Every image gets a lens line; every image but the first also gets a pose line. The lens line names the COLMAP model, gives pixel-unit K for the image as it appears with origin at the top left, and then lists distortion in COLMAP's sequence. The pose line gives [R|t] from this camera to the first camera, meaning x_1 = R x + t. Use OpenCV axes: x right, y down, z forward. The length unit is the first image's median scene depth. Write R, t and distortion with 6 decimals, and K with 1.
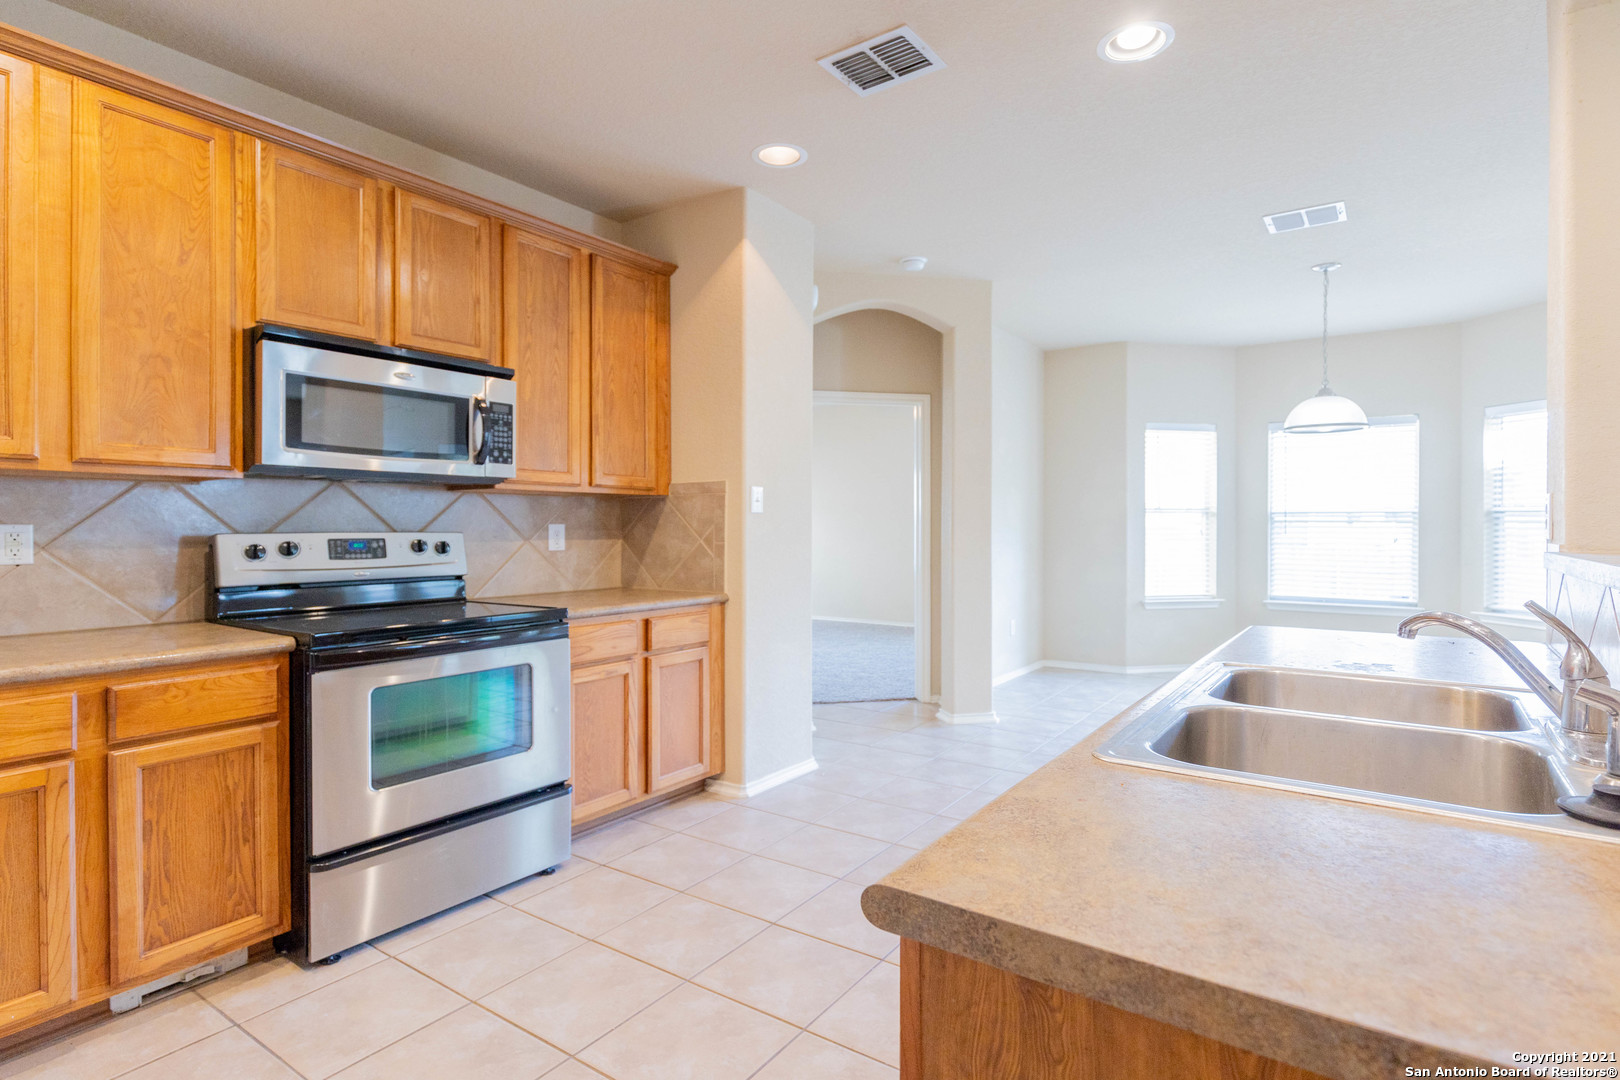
lens RADIAL K [[785.7, 0, 885.0], [0, 785.7, 531.2], [0, 0, 1]] dist [-0.002410, -0.000725]
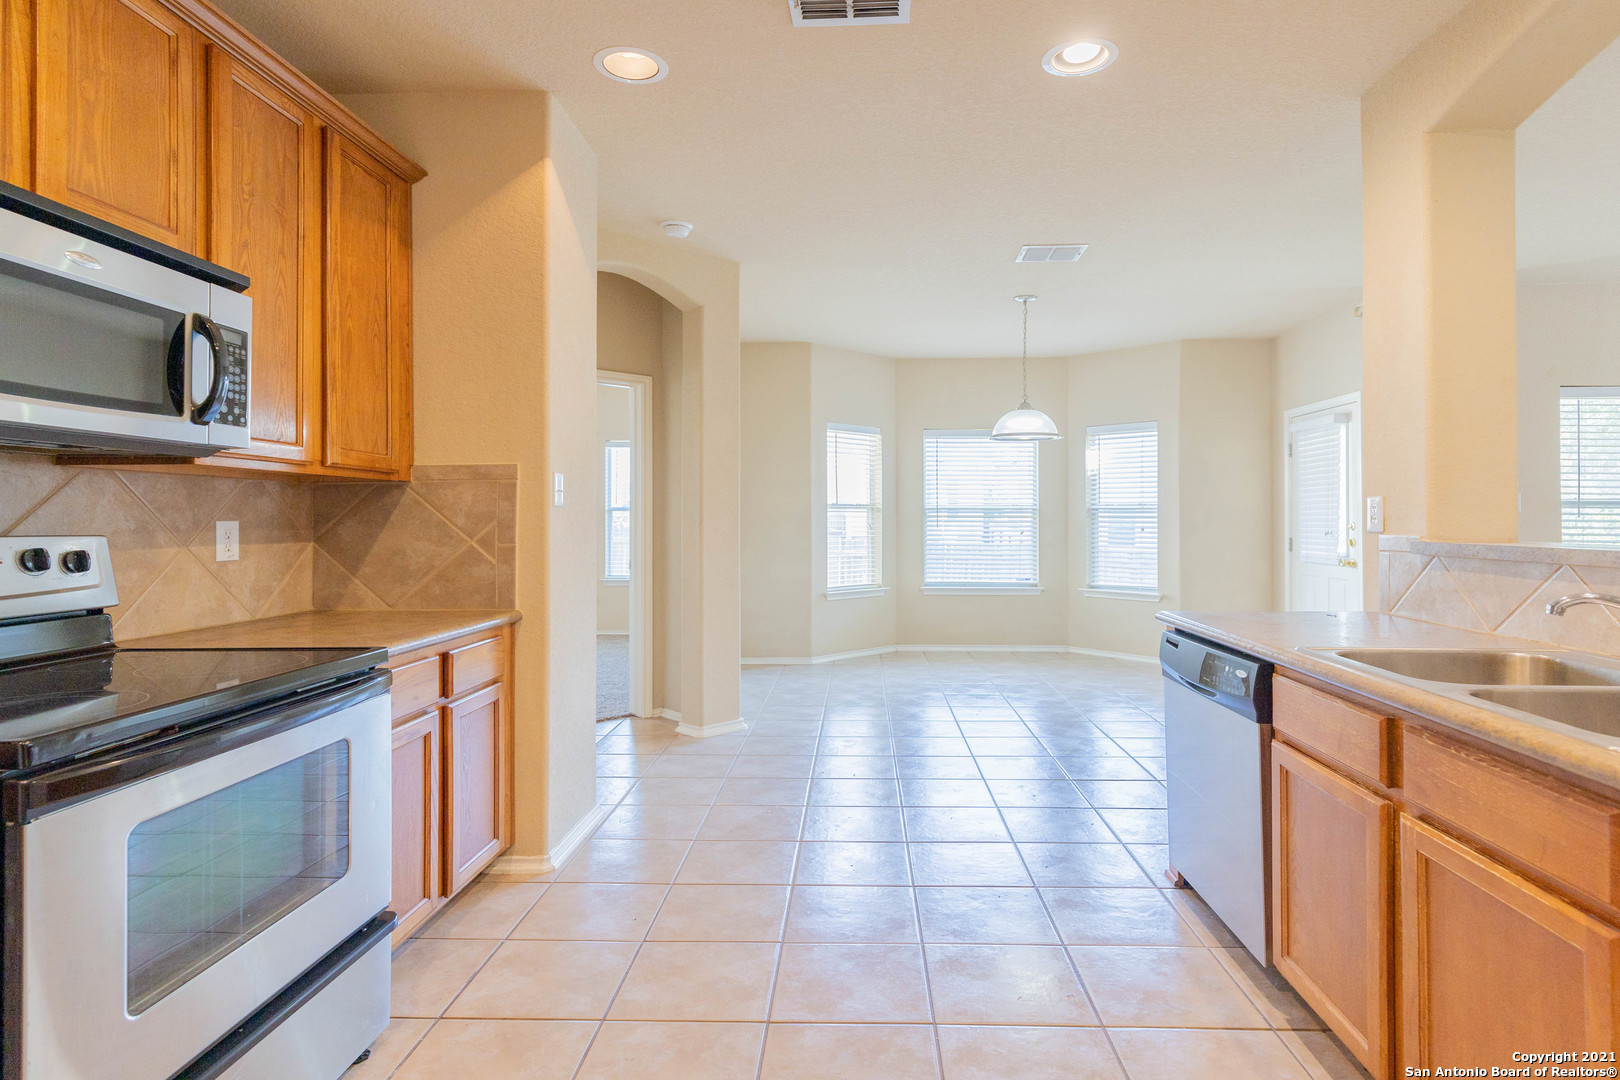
lens RADIAL K [[775.2, 0, 837.5], [0, 775.2, 517.6], [0, 0, 1]] dist [0.001309, -0.000250]
pose [[0.863973, 0.000056, 0.503538, -0.317996], [0.004783, 0.999954, -0.008319, -0.003958], [-0.503515, 0.009596, 0.863933, 0.185890]]
